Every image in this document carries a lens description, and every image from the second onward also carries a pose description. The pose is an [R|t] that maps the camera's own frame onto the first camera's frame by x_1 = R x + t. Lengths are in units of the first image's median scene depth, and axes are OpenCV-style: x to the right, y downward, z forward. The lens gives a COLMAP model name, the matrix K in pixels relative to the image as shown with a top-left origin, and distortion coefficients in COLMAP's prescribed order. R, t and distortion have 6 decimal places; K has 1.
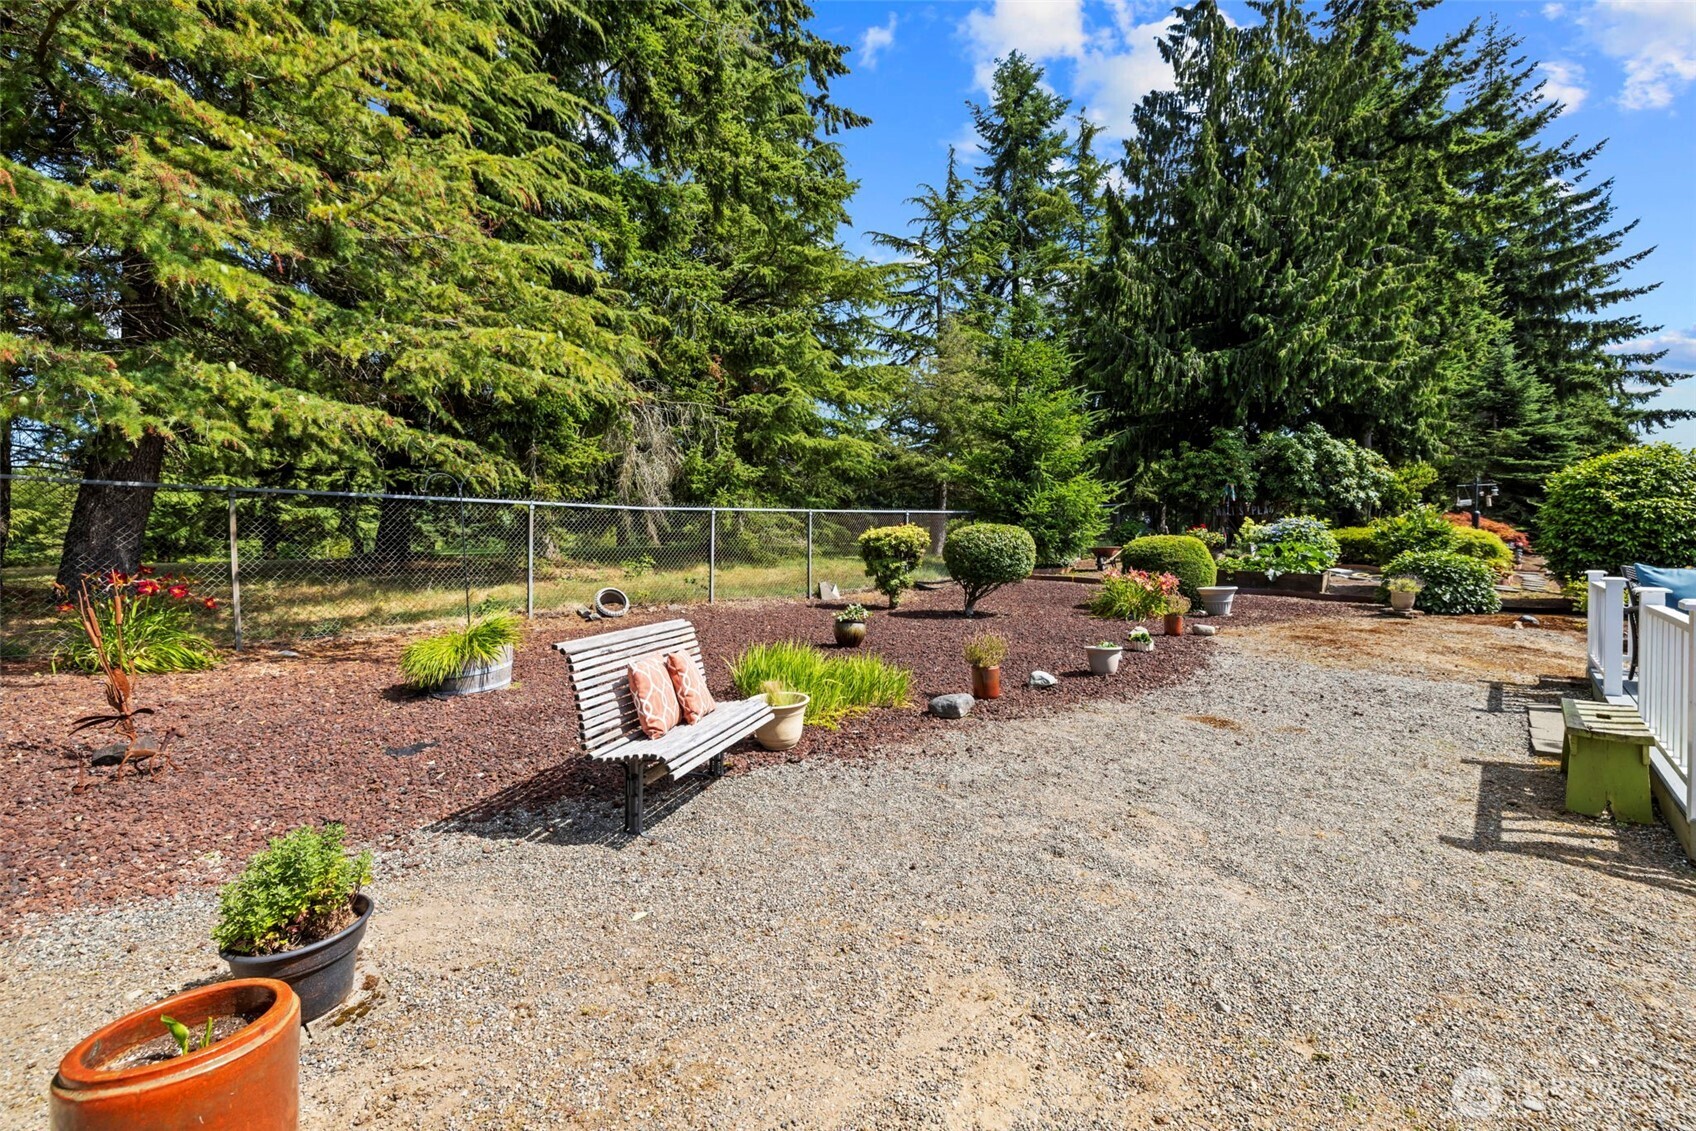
lens RADIAL K [[703.9, 0, 848.0], [0, 703.9, 565.5], [0, 0, 1]] dist [-0.000173, 0.000040]
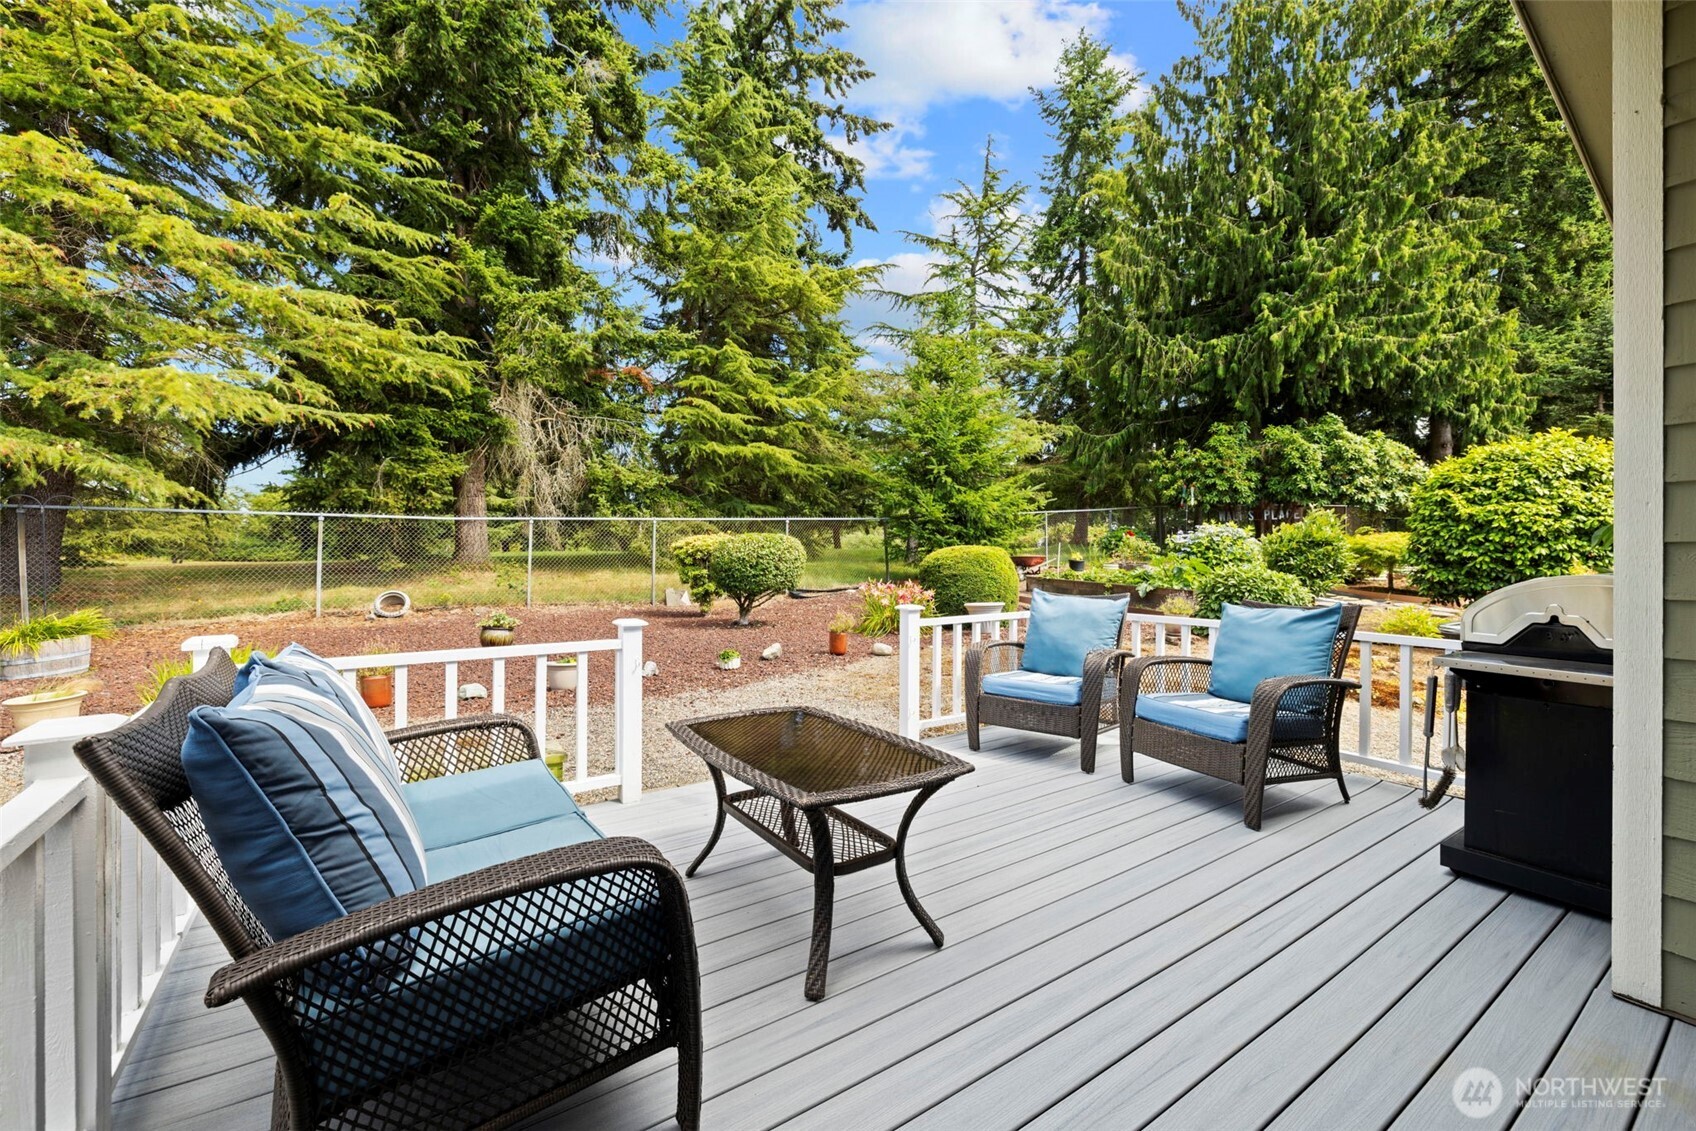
lens RADIAL K [[702.1, 0, 848.0], [0, 702.1, 565.5], [0, 0, 1]] dist [-0.008189, -0.000210]
pose [[0.974327, 0.011933, -0.224821, 0.292452], [-0.013111, 0.999907, -0.003749, -0.006113], [0.224755, 0.006600, 0.974393, 0.038850]]
